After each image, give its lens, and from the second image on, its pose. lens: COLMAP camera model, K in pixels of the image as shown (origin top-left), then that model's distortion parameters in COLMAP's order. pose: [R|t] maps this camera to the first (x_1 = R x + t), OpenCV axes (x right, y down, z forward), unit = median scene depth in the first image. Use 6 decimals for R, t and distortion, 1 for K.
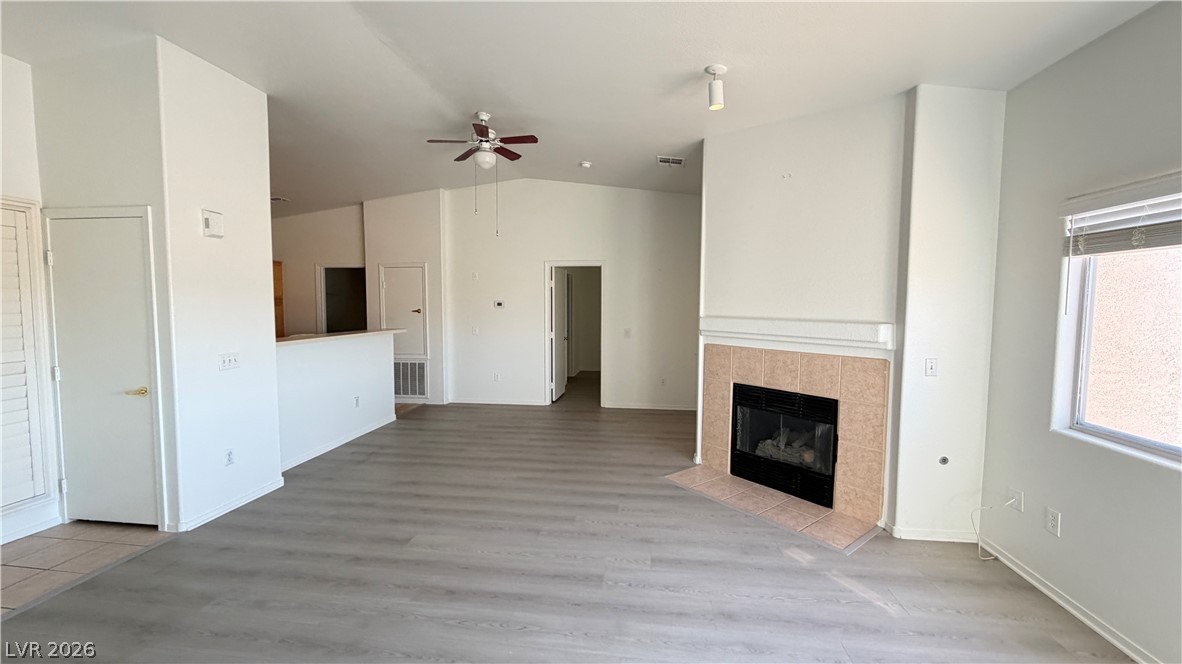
lens RADIAL K [[472.8, 0, 588.3], [0, 472.8, 335.0], [0, 0, 1]] dist [0.001239, 0.000175]
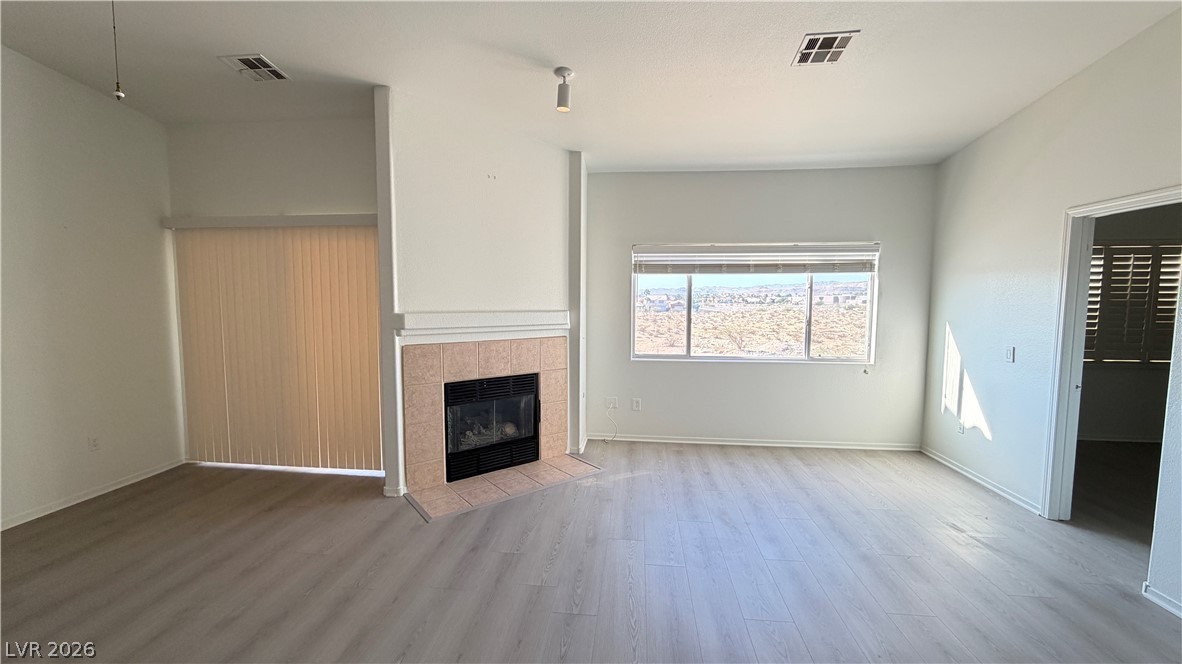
lens RADIAL K [[472.8, 0, 588.3], [0, 472.8, 335.0], [0, 0, 1]] dist [0.001239, 0.000175]
pose [[-0.024095, -0.084337, 0.996146, -0.699731], [0.061033, 0.994452, 0.085669, -0.061397], [-0.997845, 0.062862, -0.018814, 0.855774]]
